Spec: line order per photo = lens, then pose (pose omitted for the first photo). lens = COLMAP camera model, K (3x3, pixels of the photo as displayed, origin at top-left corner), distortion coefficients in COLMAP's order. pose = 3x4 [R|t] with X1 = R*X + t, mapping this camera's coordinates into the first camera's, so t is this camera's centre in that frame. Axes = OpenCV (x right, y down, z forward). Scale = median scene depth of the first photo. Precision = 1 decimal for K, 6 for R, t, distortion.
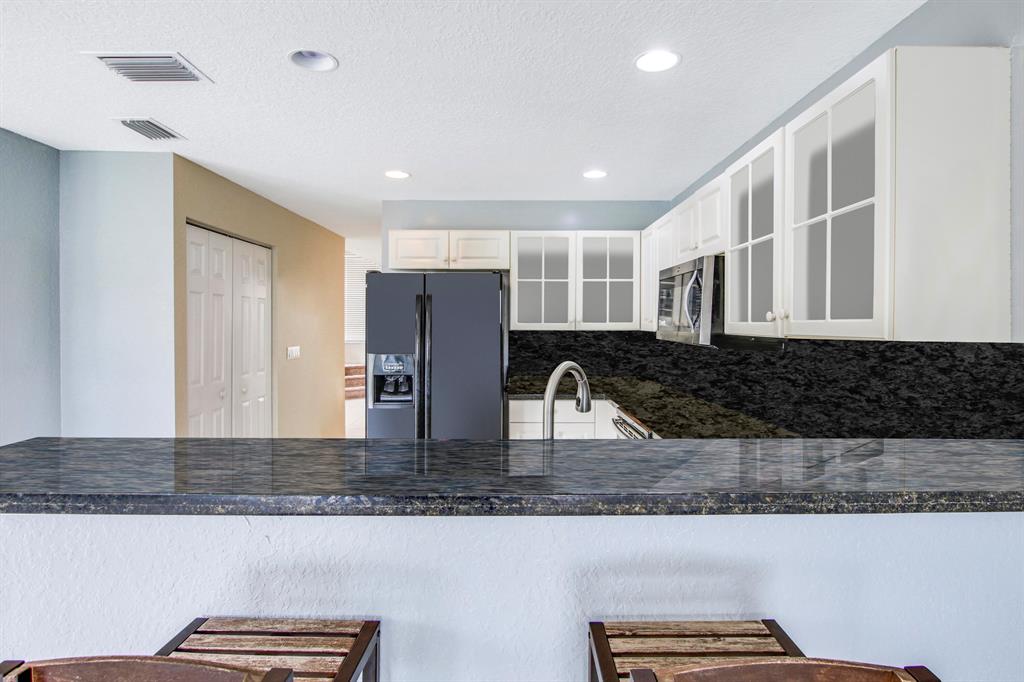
lens RADIAL K [[532.9, 0, 515.1], [0, 532.9, 335.7], [0, 0, 1]] dist [-0.014724, -0.000726]
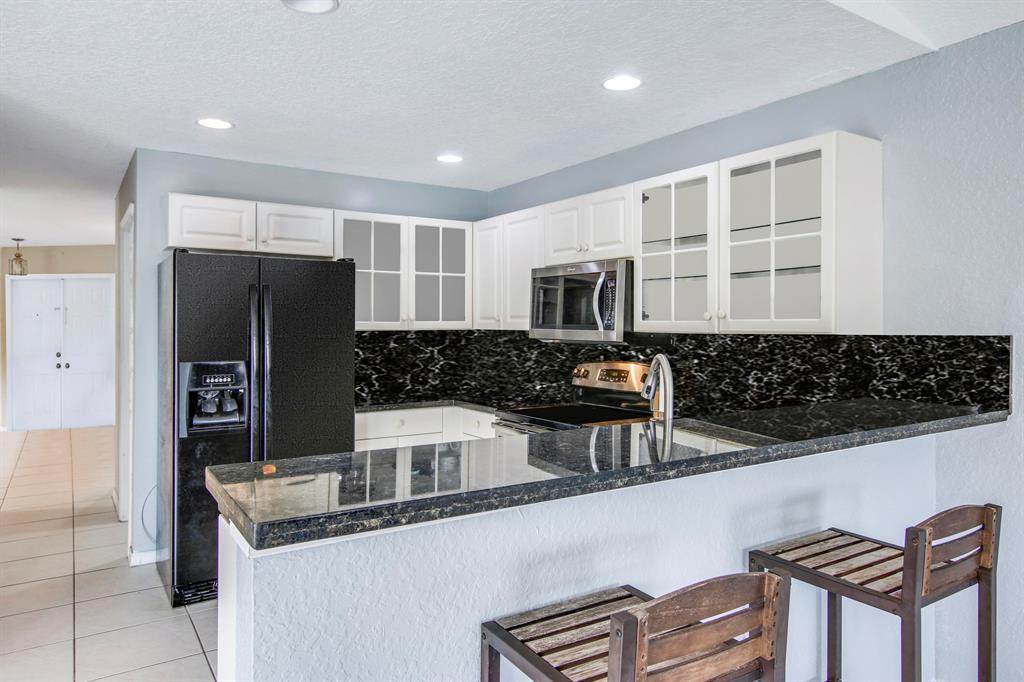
lens RADIAL K [[670.3, 0, 510.7], [0, 670.3, 331.9], [0, 0, 1]] dist [-0.003959, 0.001565]
pose [[0.843185, -0.004647, 0.537603, -0.515198], [0.010108, 0.999923, -0.007210, 0.004273], [-0.537528, 0.011513, 0.843167, -0.029435]]
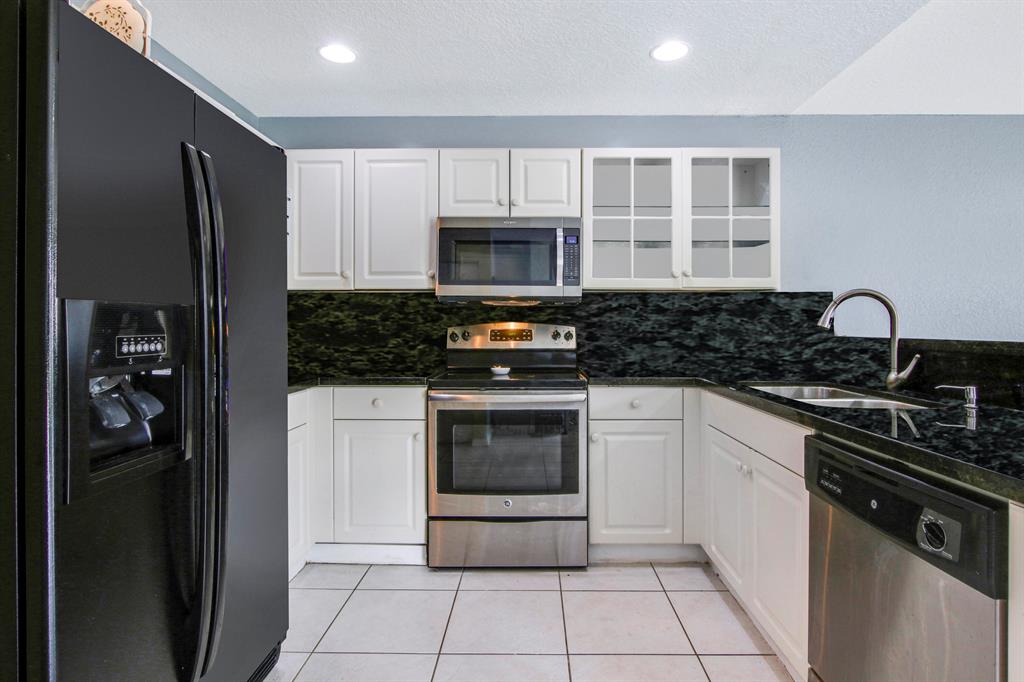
lens RADIAL K [[532.9, 0, 536.4], [0, 532.9, 323.9], [0, 0, 1]] dist [-0.014724, -0.000726]
pose [[0.016190, -0.000440, 0.999869, -0.706835], [0.018647, 0.999826, 0.000138, 0.065860], [-0.999695, 0.018642, 0.016196, 0.985303]]
